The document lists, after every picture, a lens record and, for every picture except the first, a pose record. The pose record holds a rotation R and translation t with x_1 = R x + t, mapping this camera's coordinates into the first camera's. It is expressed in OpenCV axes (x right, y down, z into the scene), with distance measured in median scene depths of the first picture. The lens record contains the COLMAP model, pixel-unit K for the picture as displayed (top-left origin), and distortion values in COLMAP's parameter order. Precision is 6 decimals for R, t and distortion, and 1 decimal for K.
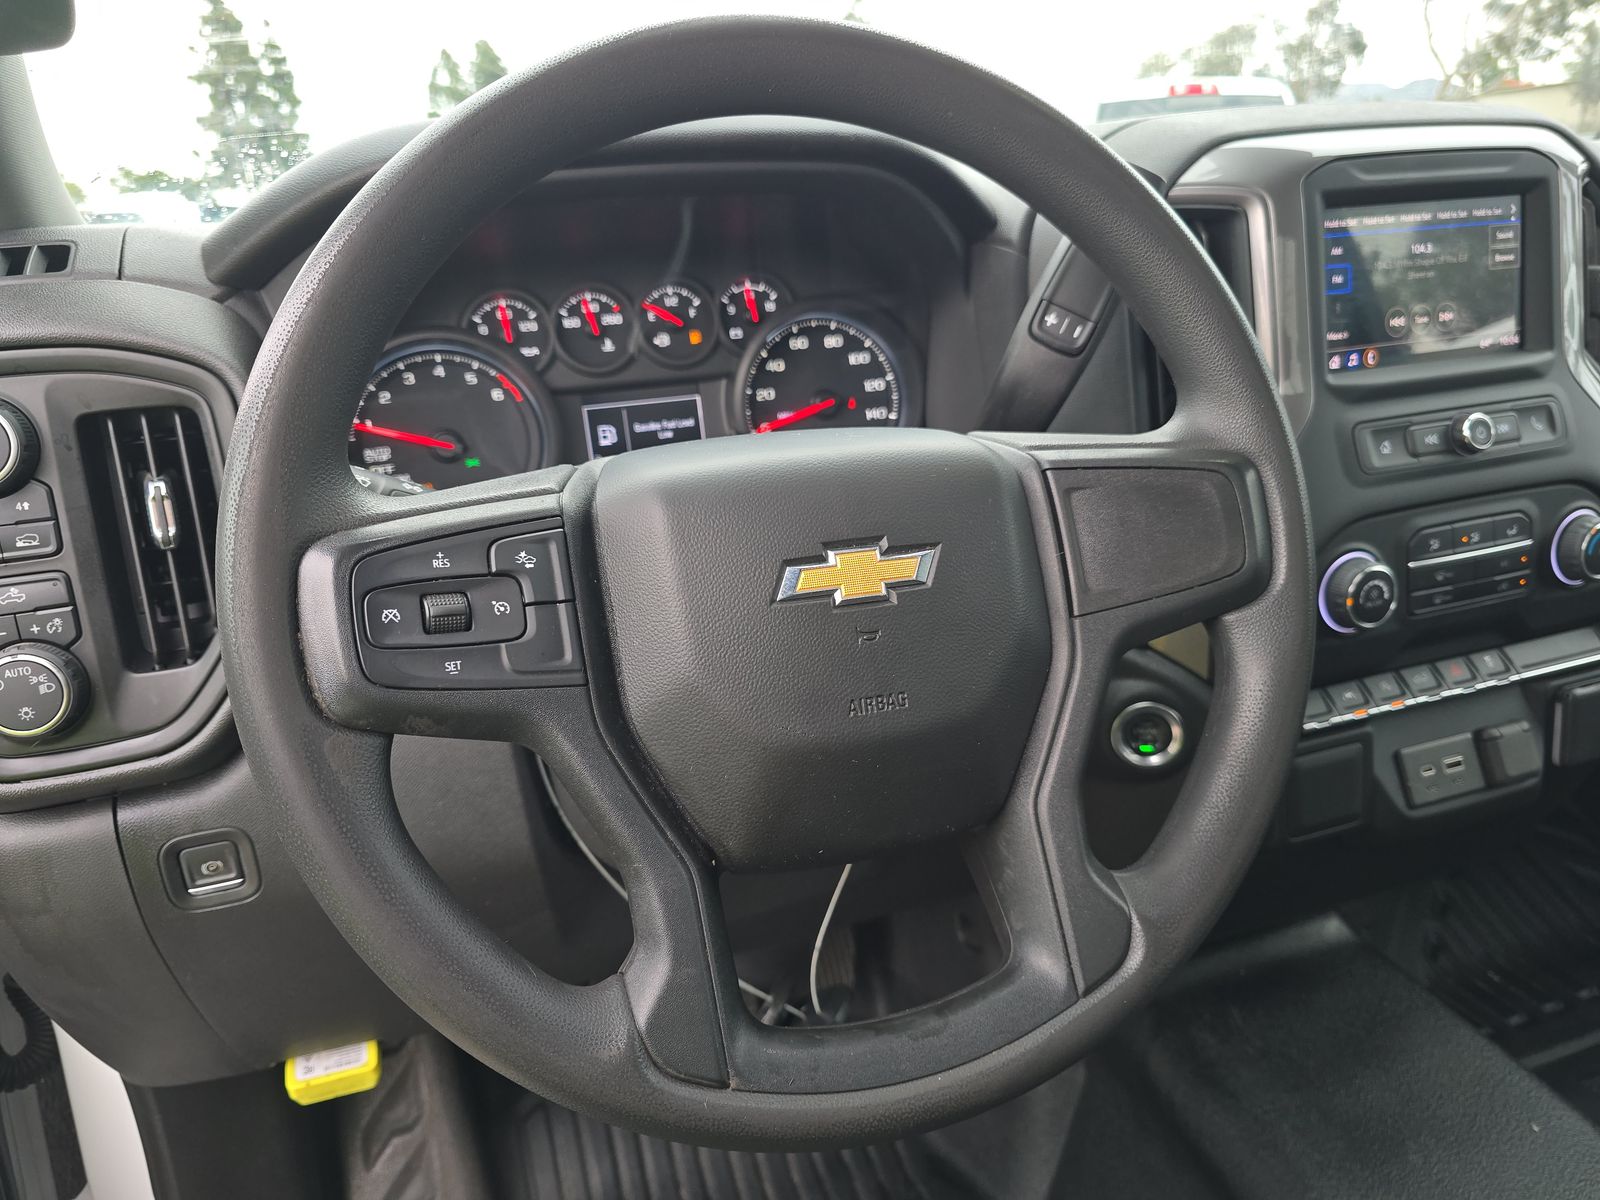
lens RADIAL K [[1070.2, 0, 794.1], [0, 1070.2, 601.2], [0, 0, 1]] dist [0.033860, -0.033028]
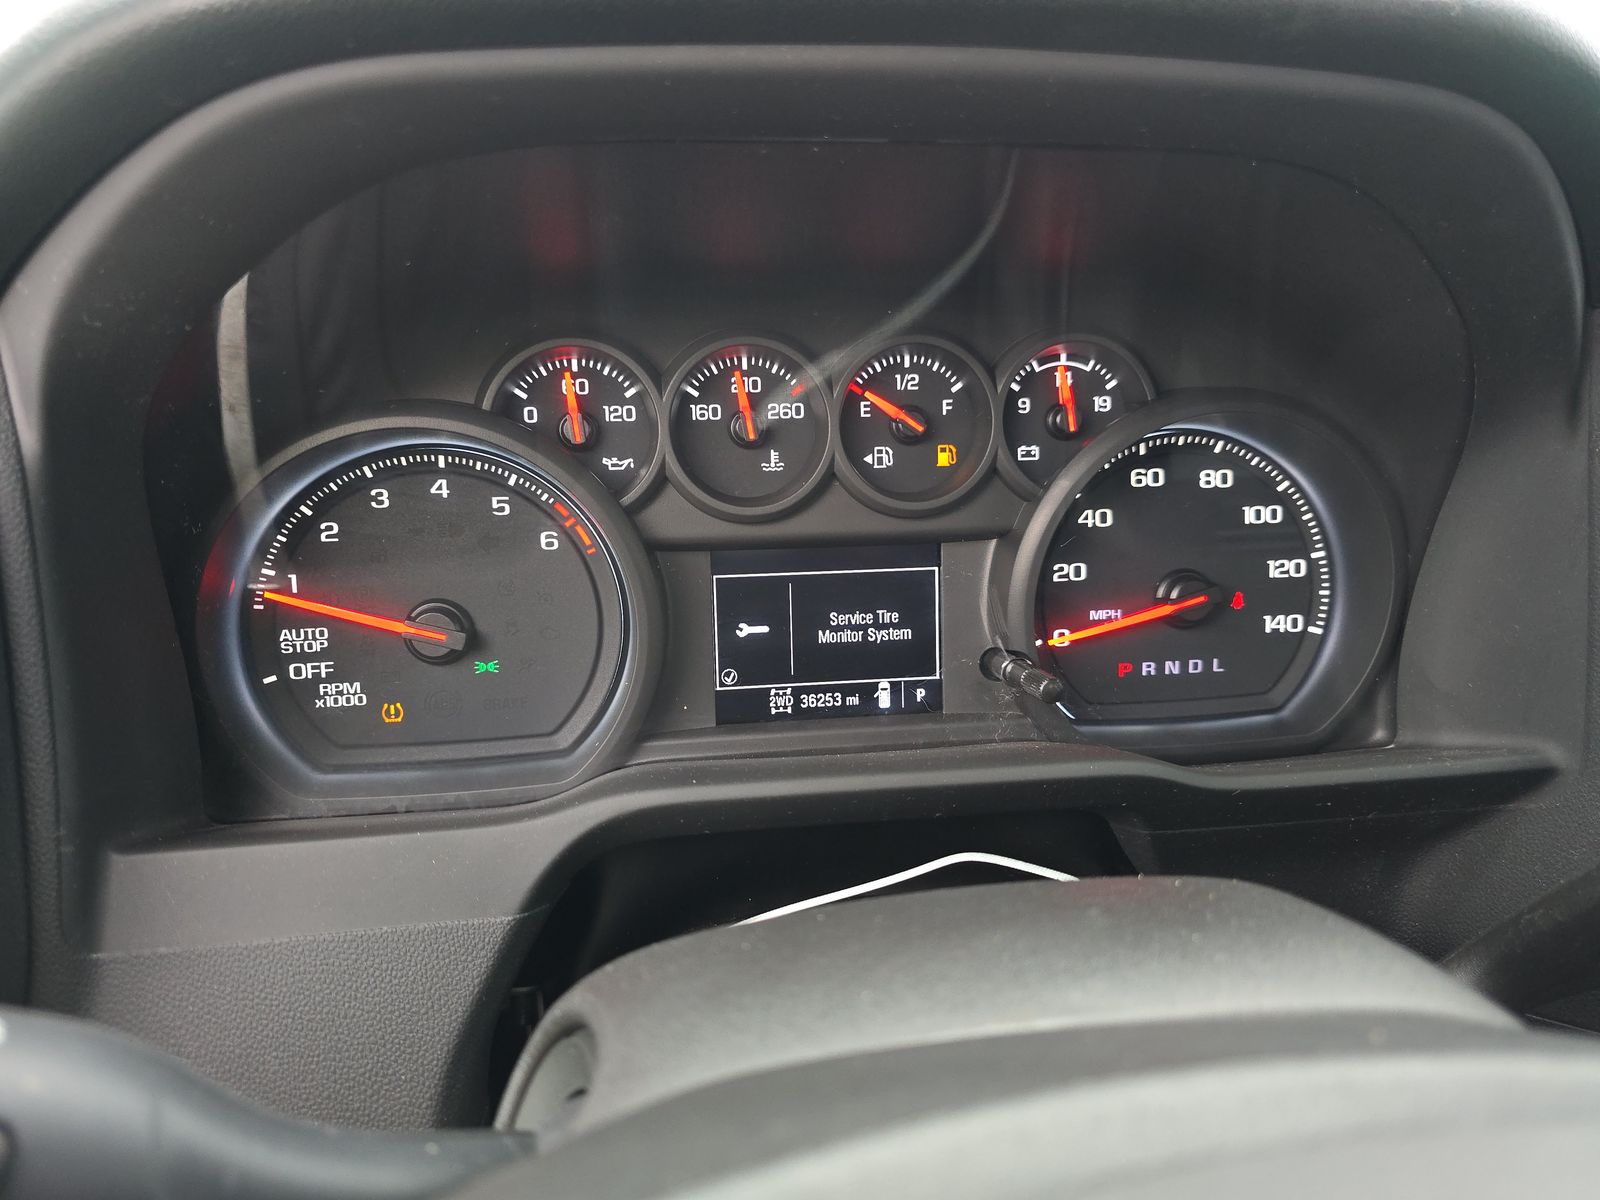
lens RADIAL K [[1070.2, 0, 800.2], [0, 1070.2, 606.3], [0, 0, 1]] dist [0.033860, -0.033028]
pose [[0.981453, 0.105155, -0.160289, -0.071259], [-0.112016, 0.993112, -0.034359, -0.150033], [0.155572, 0.051676, 0.986472, 0.496188]]
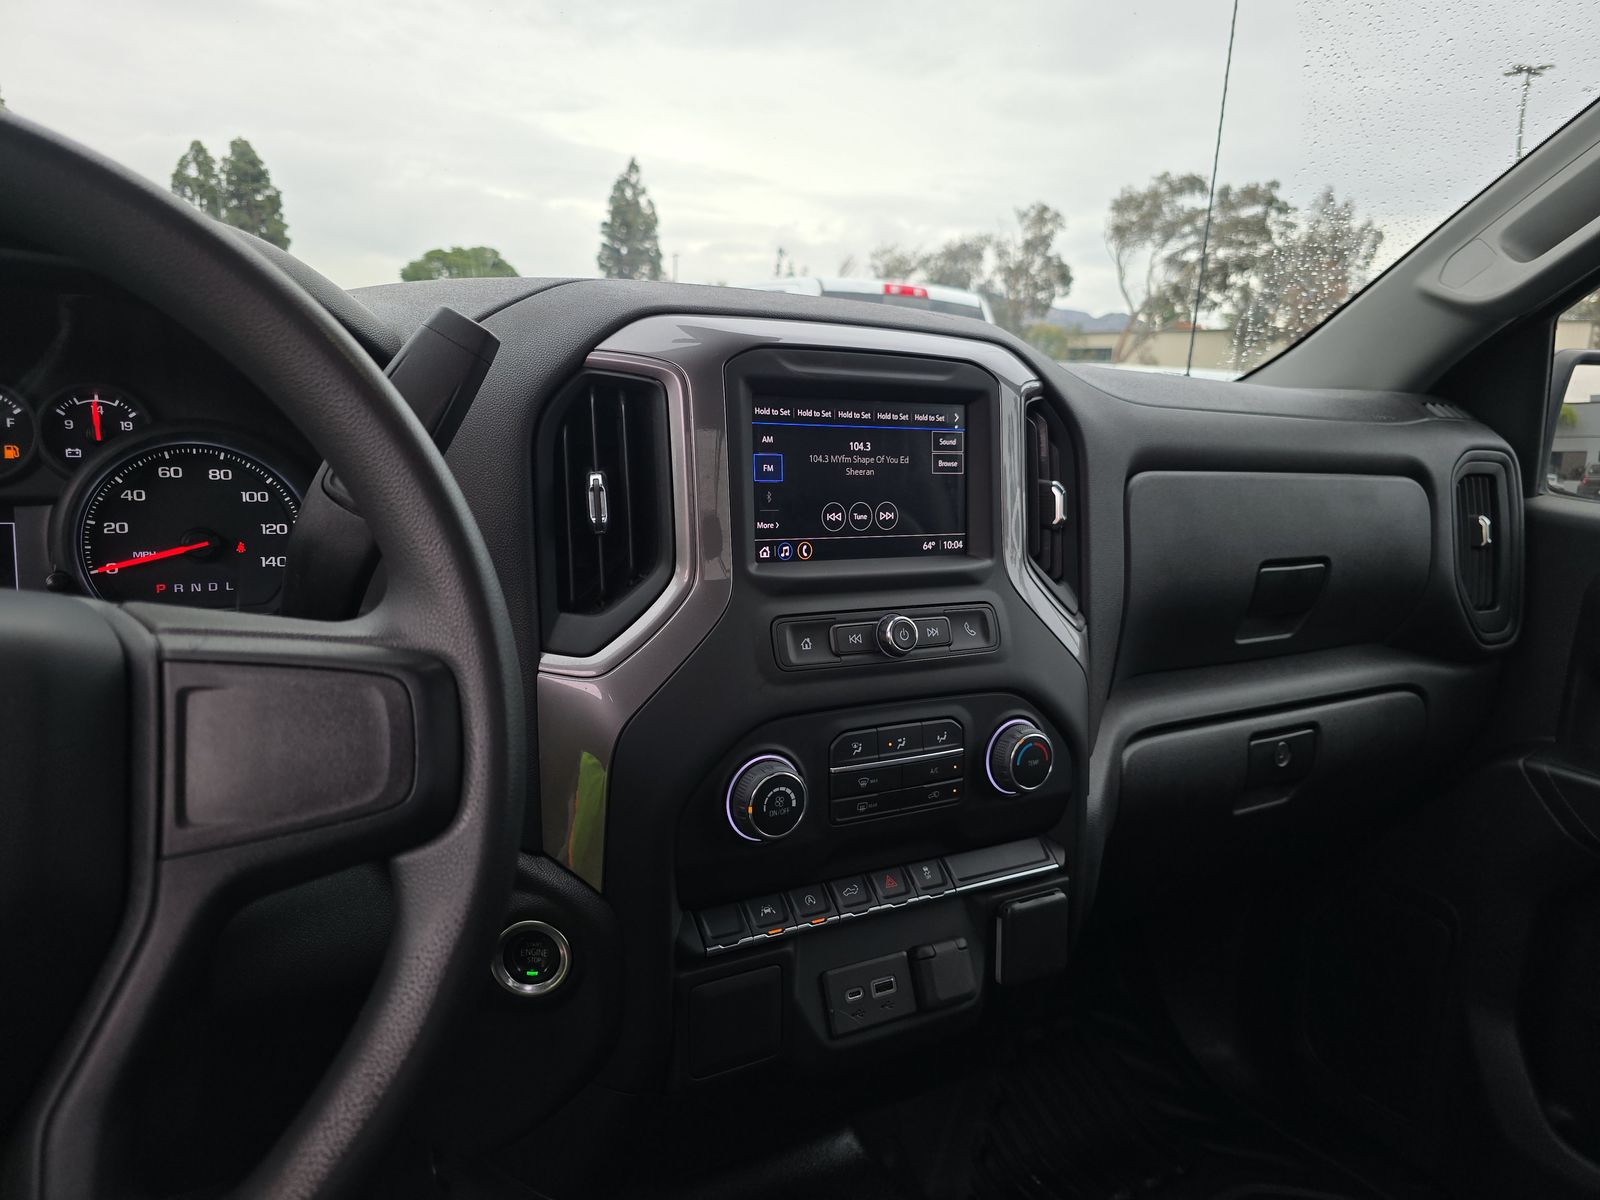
lens RADIAL K [[1070.2, 0, 789.6], [0, 1070.2, 597.4], [0, 0, 1]] dist [0.033860, -0.033028]
pose [[0.971254, 0.076803, 0.225315, 0.304512], [-0.045800, 0.989129, -0.139734, -0.048825], [-0.233598, 0.125397, 0.964214, 0.084795]]
